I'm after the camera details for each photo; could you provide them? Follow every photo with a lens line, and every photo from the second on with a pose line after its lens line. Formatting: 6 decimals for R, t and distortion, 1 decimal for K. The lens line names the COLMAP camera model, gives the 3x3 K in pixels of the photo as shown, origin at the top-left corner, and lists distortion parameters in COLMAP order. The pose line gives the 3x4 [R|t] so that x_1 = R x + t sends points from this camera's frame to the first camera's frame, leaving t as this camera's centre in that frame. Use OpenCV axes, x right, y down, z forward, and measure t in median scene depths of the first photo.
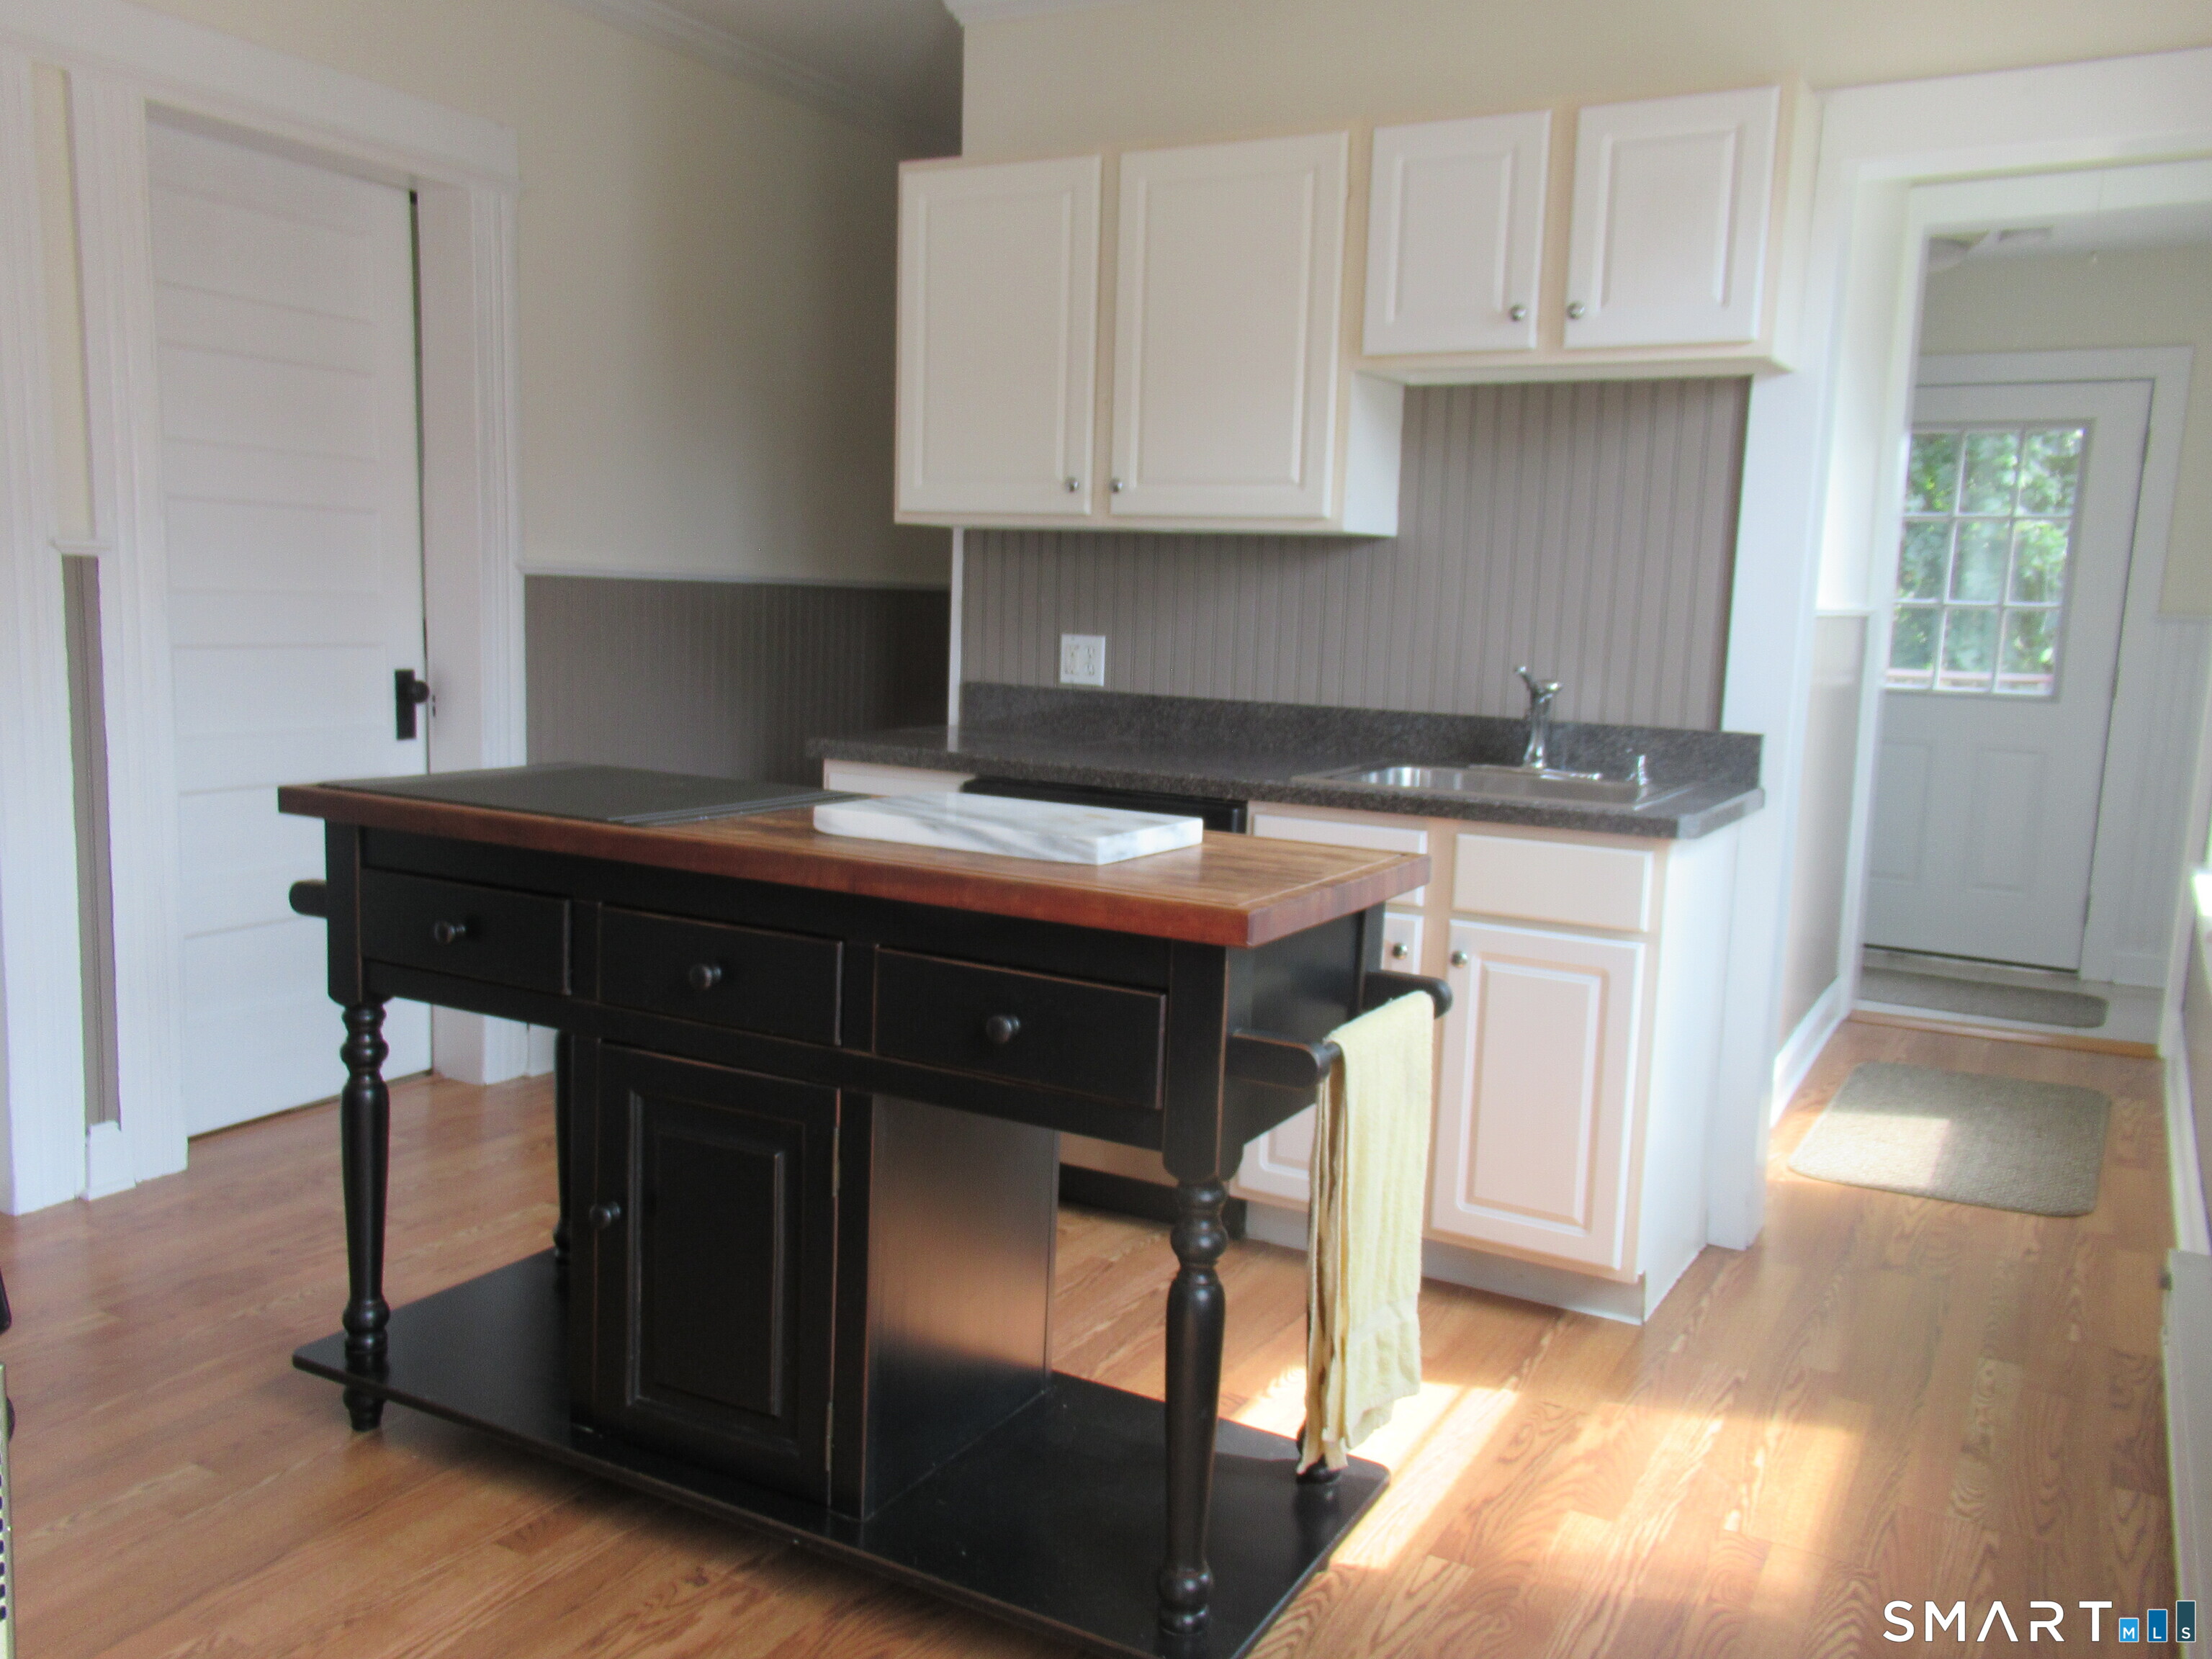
lens RADIAL K [[1802.2, 0, 1111.2], [0, 1802.2, 830.4], [0, 0, 1]] dist [0.051993, 0.013844]
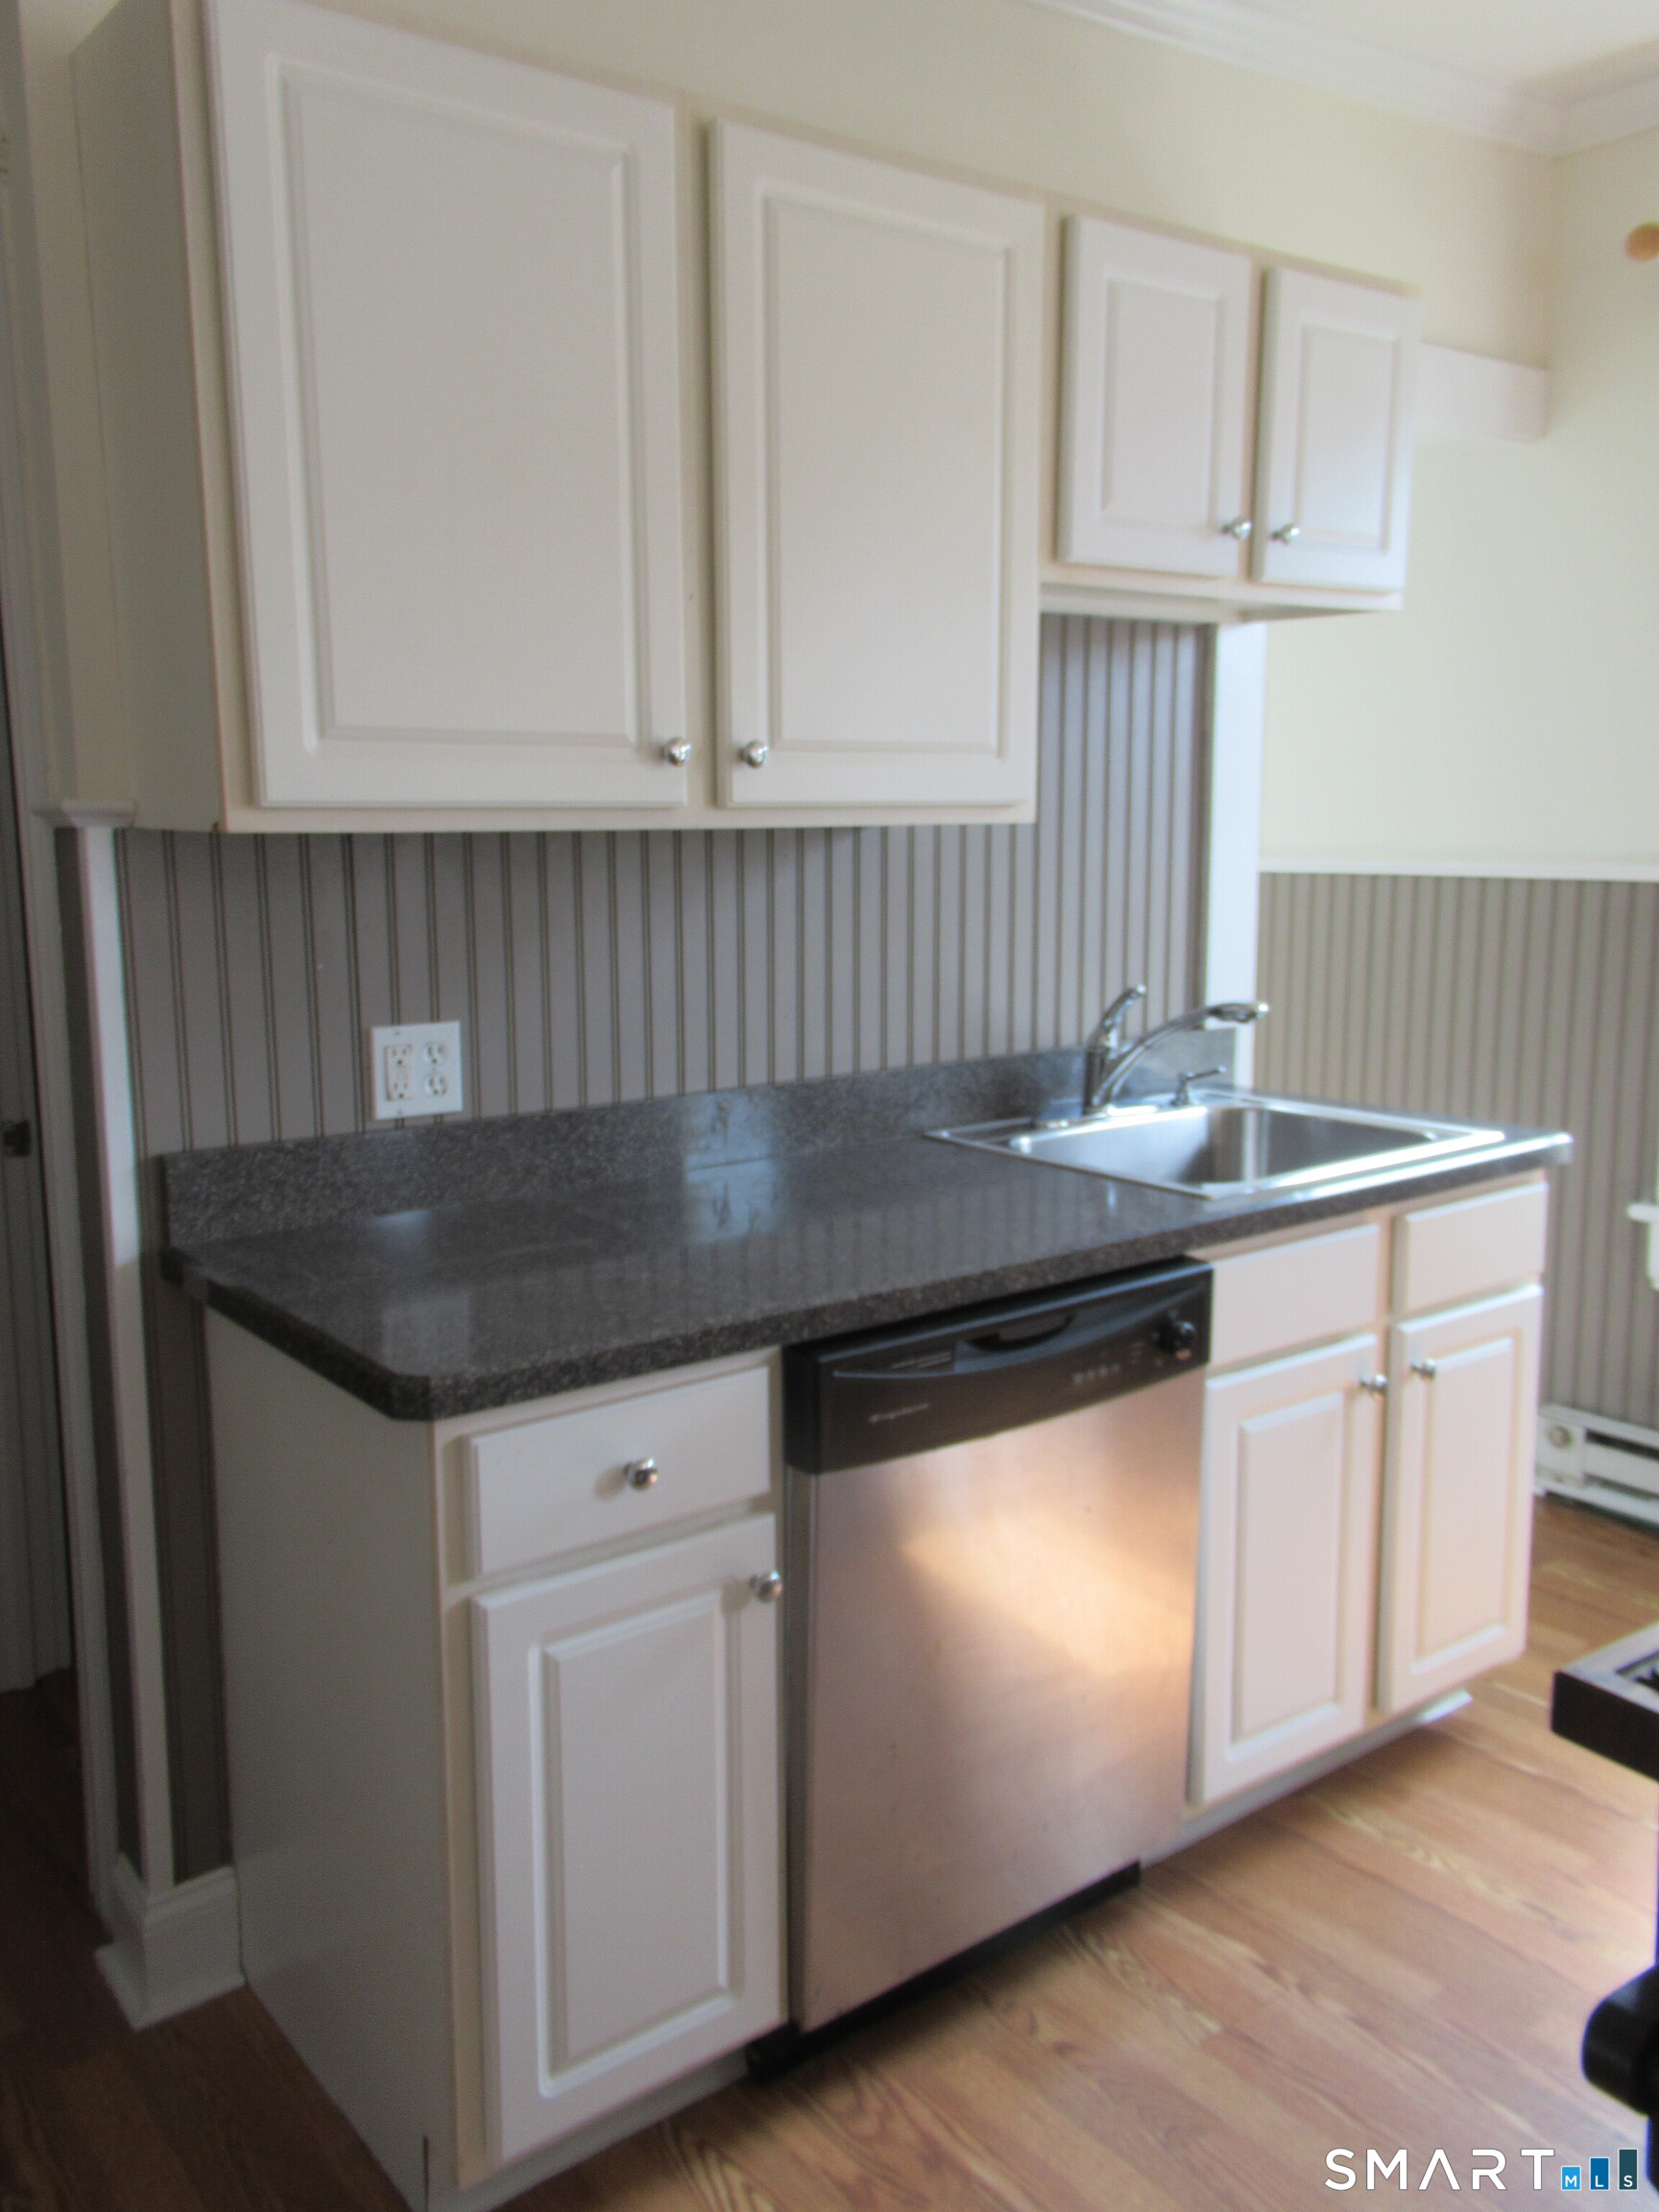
lens RADIAL K [[1802.2, 0, 832.5], [0, 1802.2, 1105.4], [0, 0, 1]] dist [0.051993, 0.013844]
pose [[0.387462, -0.190657, 0.901955, -0.453825], [0.137642, 0.979378, 0.147895, -0.148246], [-0.911552, 0.066844, 0.405714, 0.688875]]
